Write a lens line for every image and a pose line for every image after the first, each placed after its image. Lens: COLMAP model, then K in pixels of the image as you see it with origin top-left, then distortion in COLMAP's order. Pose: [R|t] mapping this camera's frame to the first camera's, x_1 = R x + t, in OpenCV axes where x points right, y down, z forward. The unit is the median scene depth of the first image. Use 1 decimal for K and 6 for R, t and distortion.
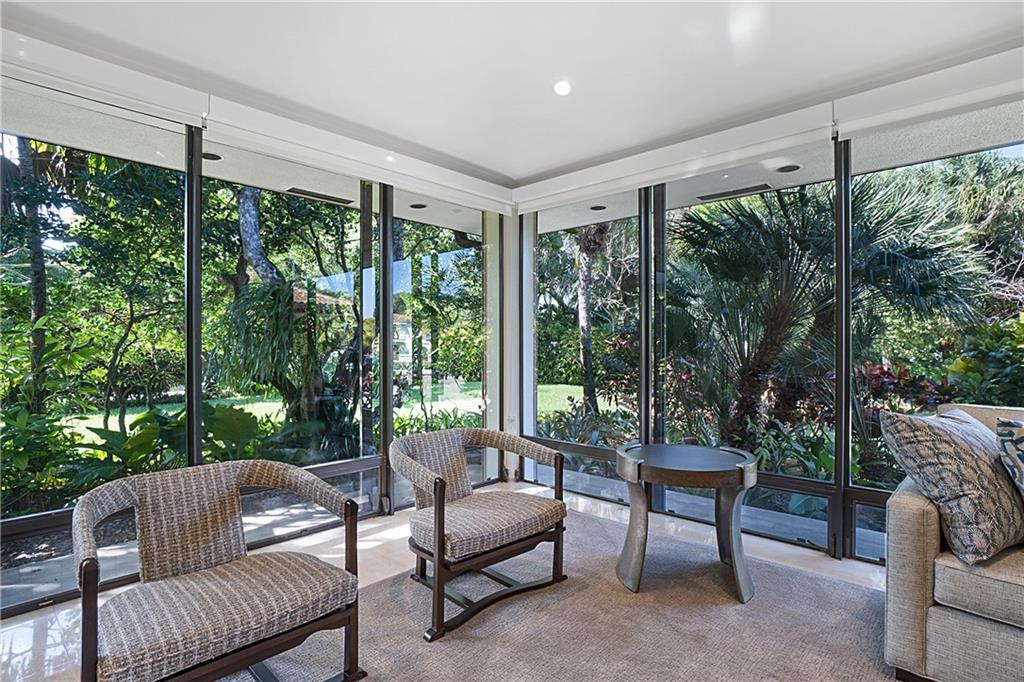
lens RADIAL K [[513.1, 0, 506.4], [0, 513.1, 346.8], [0, 0, 1]] dist [-0.048387, 0.023264]
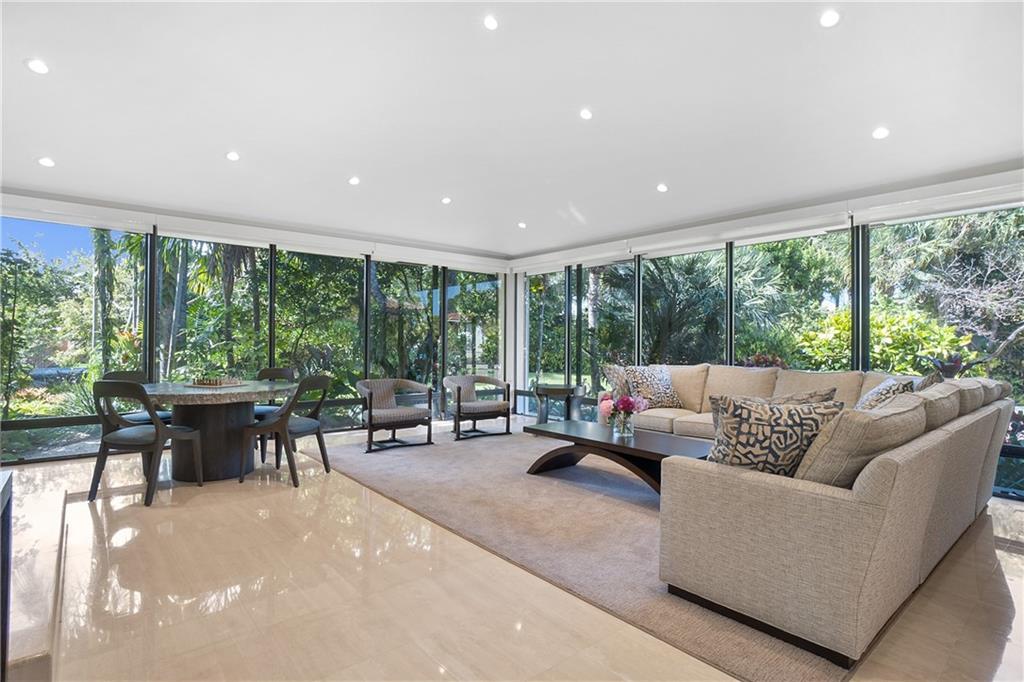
lens RADIAL K [[513.1, 0, 506.4], [0, 513.1, 346.8], [0, 0, 1]] dist [-0.048387, 0.023264]
pose [[0.991889, 0.010345, -0.126688, 0.202826], [-0.009326, 0.999919, 0.008636, 0.000952], [0.126767, -0.007384, 0.991905, -0.754475]]
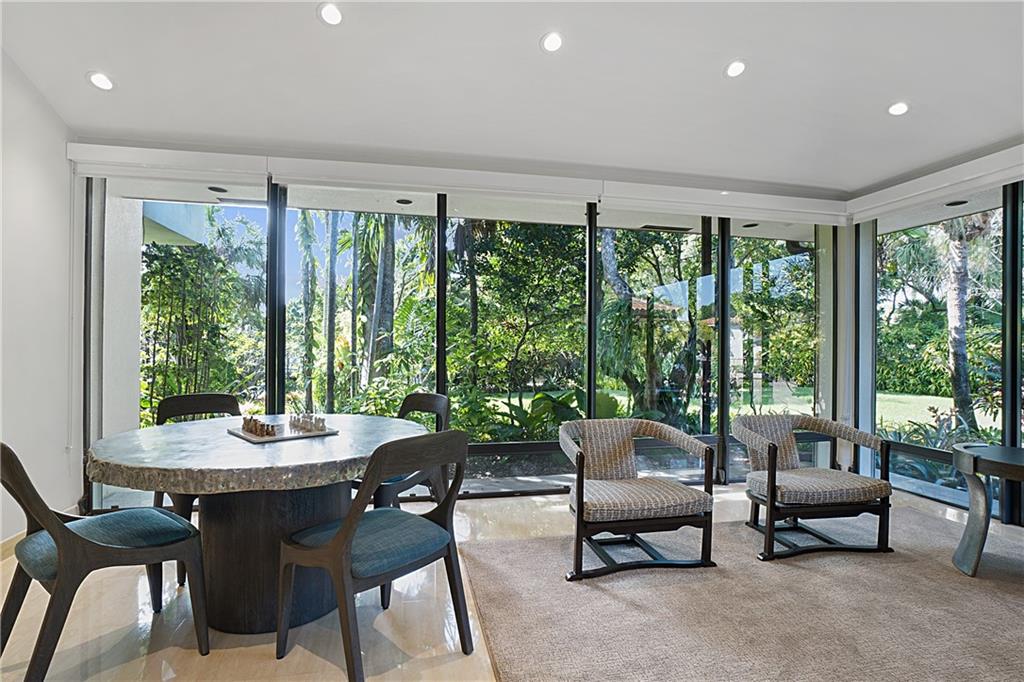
lens RADIAL K [[502.9, 0, 505.8], [0, 502.9, 347.7], [0, 0, 1]] dist [-0.051885, 0.025387]
pose [[0.816667, 0.006527, -0.577072, 0.020372], [-0.007996, 0.999968, -0.000006, 0.002147], [0.577054, 0.004619, 0.816693, -0.201264]]
